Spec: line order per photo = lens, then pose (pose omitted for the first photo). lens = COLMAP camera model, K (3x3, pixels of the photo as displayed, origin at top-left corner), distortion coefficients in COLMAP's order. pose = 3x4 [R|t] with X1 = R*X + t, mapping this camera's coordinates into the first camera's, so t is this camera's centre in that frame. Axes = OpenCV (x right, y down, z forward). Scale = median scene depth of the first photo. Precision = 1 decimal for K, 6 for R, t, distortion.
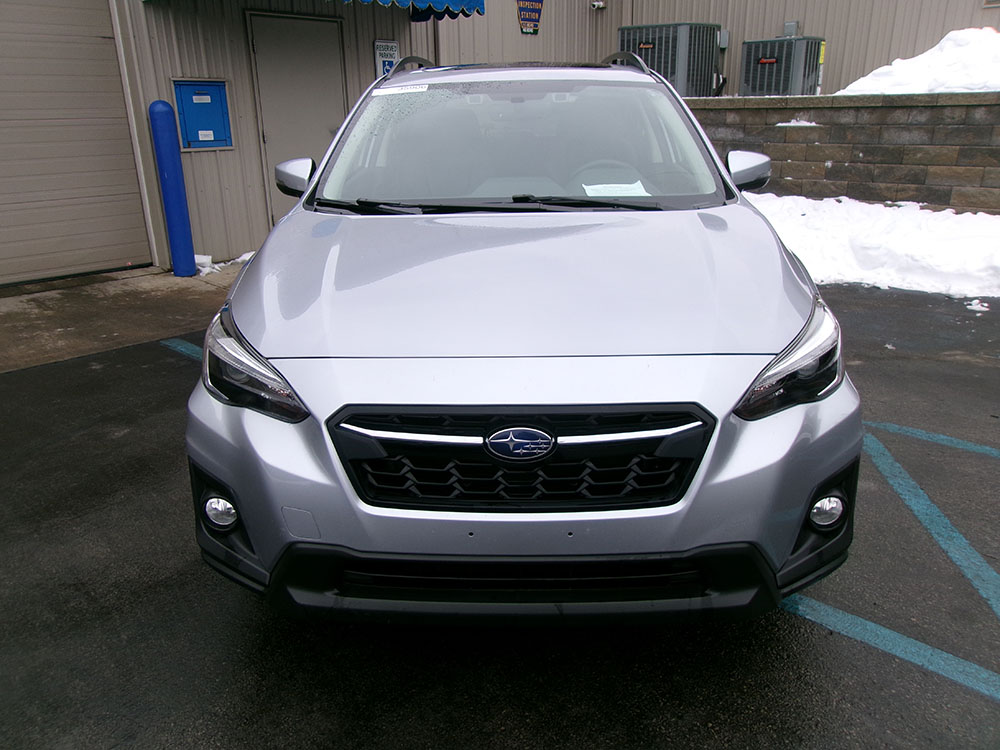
lens RADIAL K [[775.1, 0, 501.6], [0, 775.1, 373.6], [0, 0, 1]] dist [-0.027137, 0.047436]
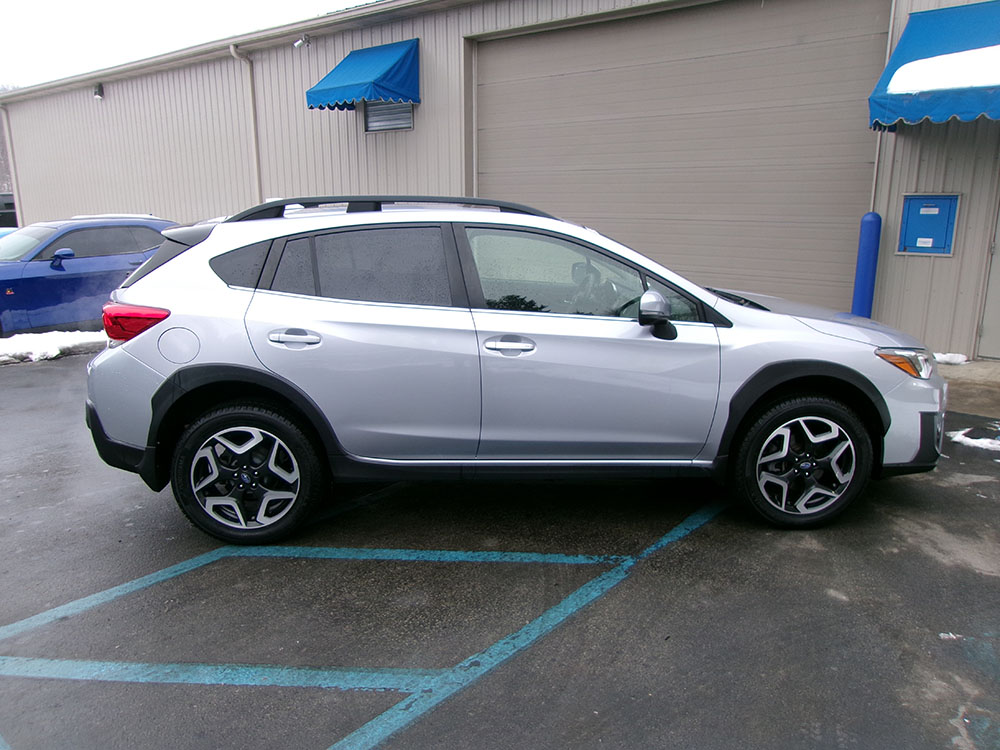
lens RADIAL K [[775.1, 0, 495.6], [0, 775.1, 382.9], [0, 0, 1]] dist [-0.027137, 0.047436]
pose [[0.043106, 0.251389, -0.966926, 0.729527], [-0.323523, 0.919189, 0.224555, -0.173224], [0.945238, 0.303143, 0.120953, 0.343013]]
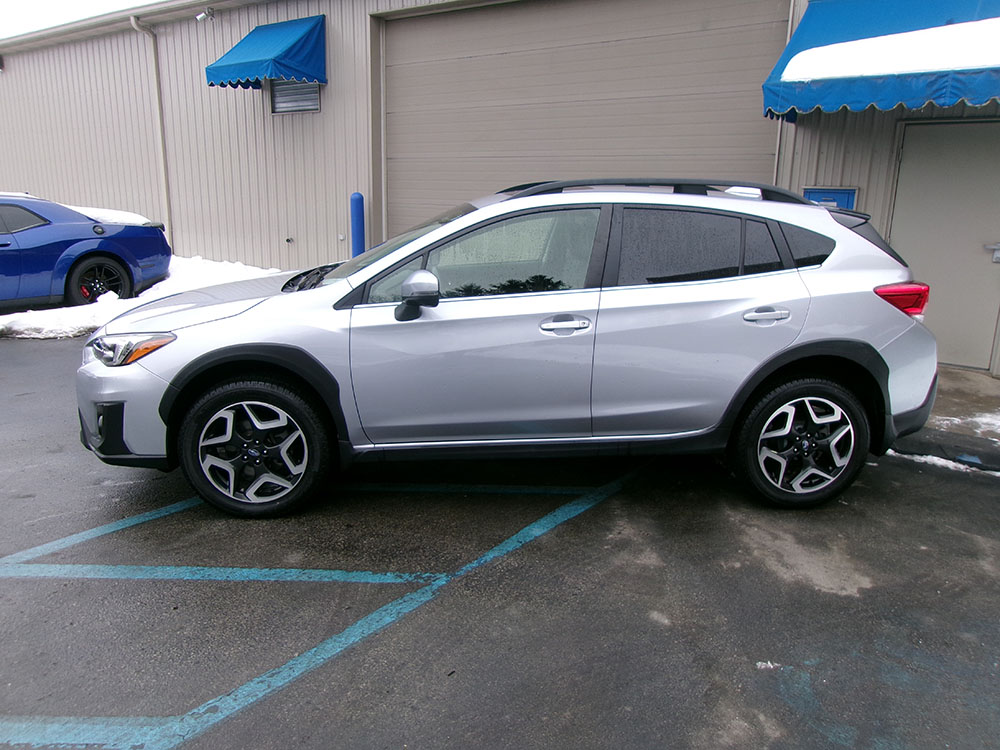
lens RADIAL K [[775.1, 0, 496.9], [0, 775.1, 385.2], [0, 0, 1]] dist [-0.027137, 0.047436]
pose [[0.100542, 0.261285, -0.960011, 0.677735], [-0.344127, 0.914478, 0.212852, -0.193119], [0.933524, 0.308965, 0.181859, 0.440988]]
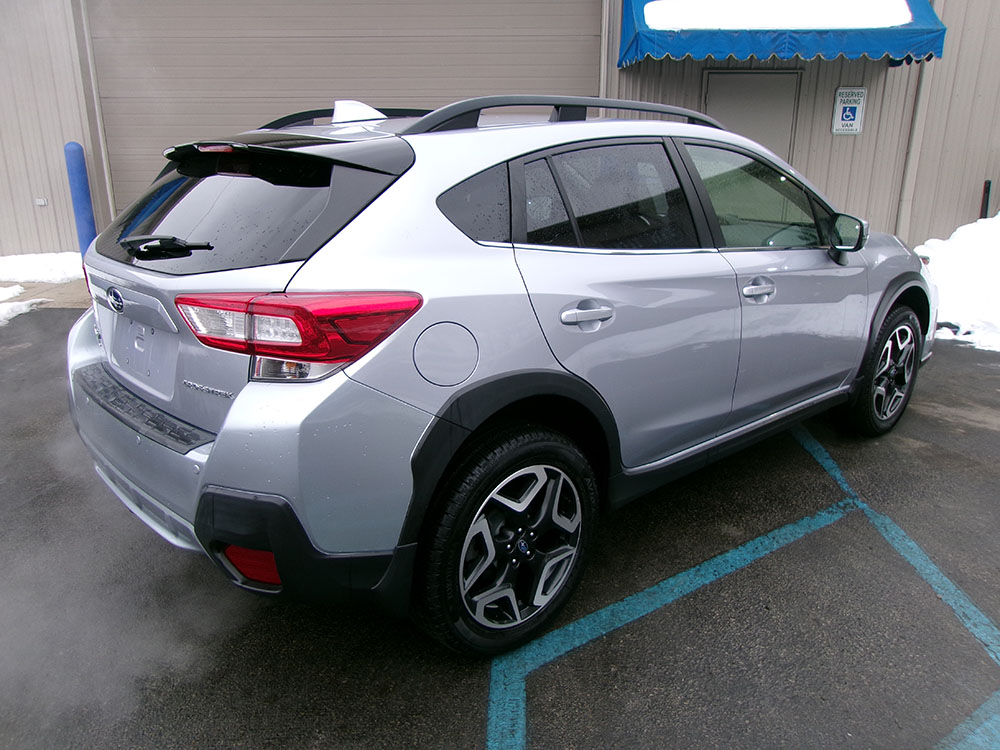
lens RADIAL K [[775.1, 0, 497.2], [0, 775.1, 378.1], [0, 0, 1]] dist [-0.027137, 0.047436]
pose [[0.659895, 0.236849, -0.713051, 0.427976], [-0.255853, 0.963134, 0.083137, -0.028156], [0.706454, 0.127574, 0.696166, 0.001845]]
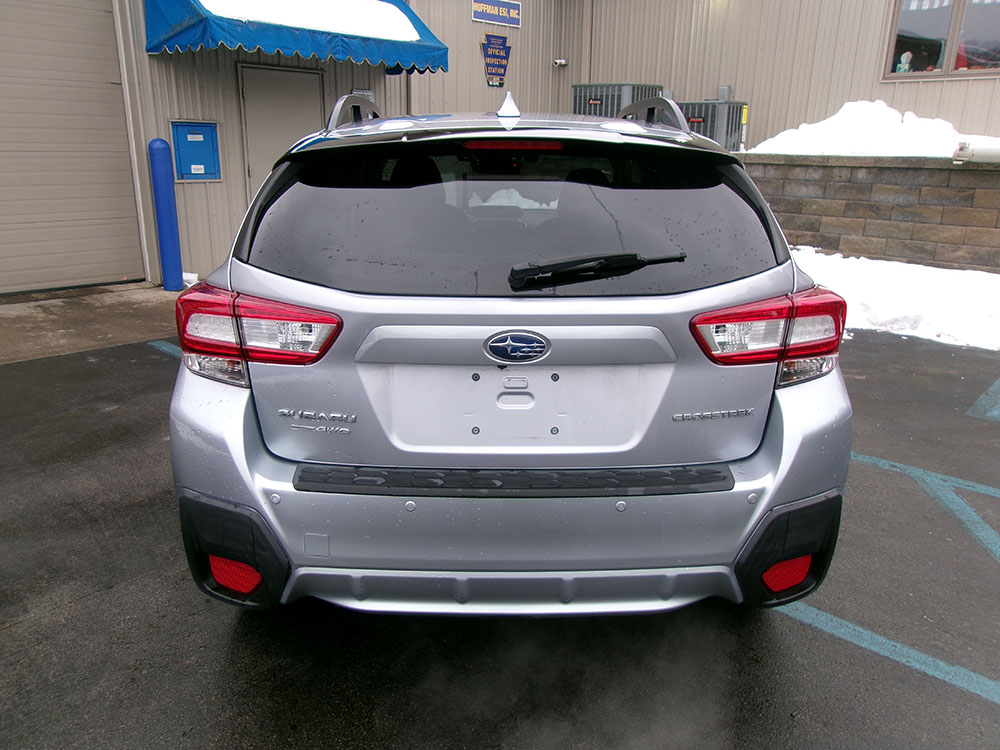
lens RADIAL K [[775.1, 0, 504.0], [0, 775.1, 372.0], [0, 0, 1]] dist [-0.027137, 0.047436]
pose [[0.999469, 0.030299, 0.011980, 0.066445], [-0.029749, 0.998602, -0.043687, 0.028357], [-0.013287, 0.043307, 0.998973, -0.136430]]
